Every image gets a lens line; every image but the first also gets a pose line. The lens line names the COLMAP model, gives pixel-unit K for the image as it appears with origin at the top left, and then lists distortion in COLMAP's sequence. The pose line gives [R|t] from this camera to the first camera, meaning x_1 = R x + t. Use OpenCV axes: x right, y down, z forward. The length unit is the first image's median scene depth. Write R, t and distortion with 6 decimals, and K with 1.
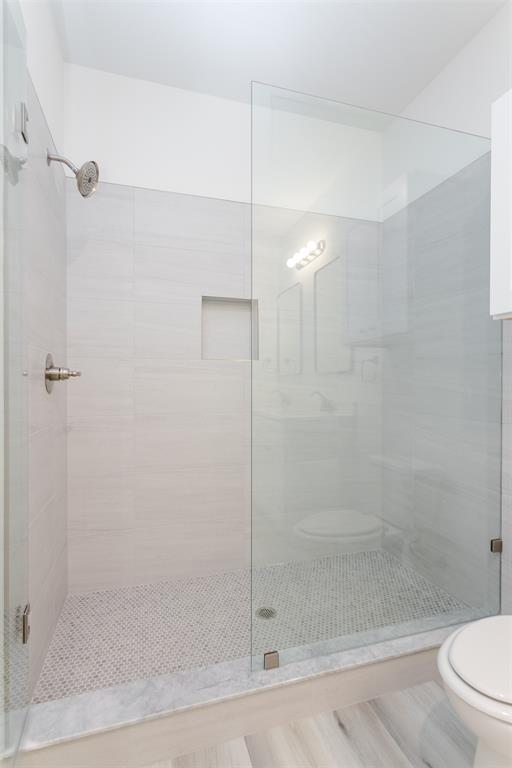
lens RADIAL K [[367.5, 0, 256.1], [0, 367.5, 382.2], [0, 0, 1]] dist [-0.001237, 0.002523]
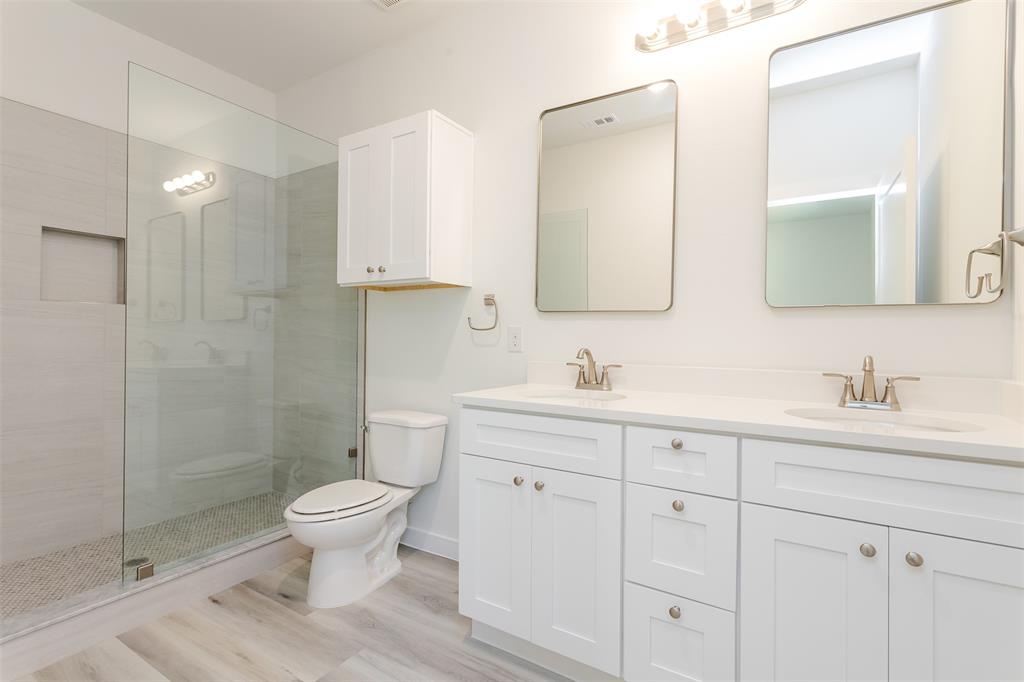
lens RADIAL K [[489.9, 0, 511.1], [0, 489.9, 340.3], [0, 0, 1]] dist [-0.001237, 0.002523]
pose [[0.761068, 0.005905, 0.648645, -0.048349], [-0.011214, 0.999929, 0.004054, 0.013411], [-0.648575, -0.010359, 0.761080, -0.498043]]
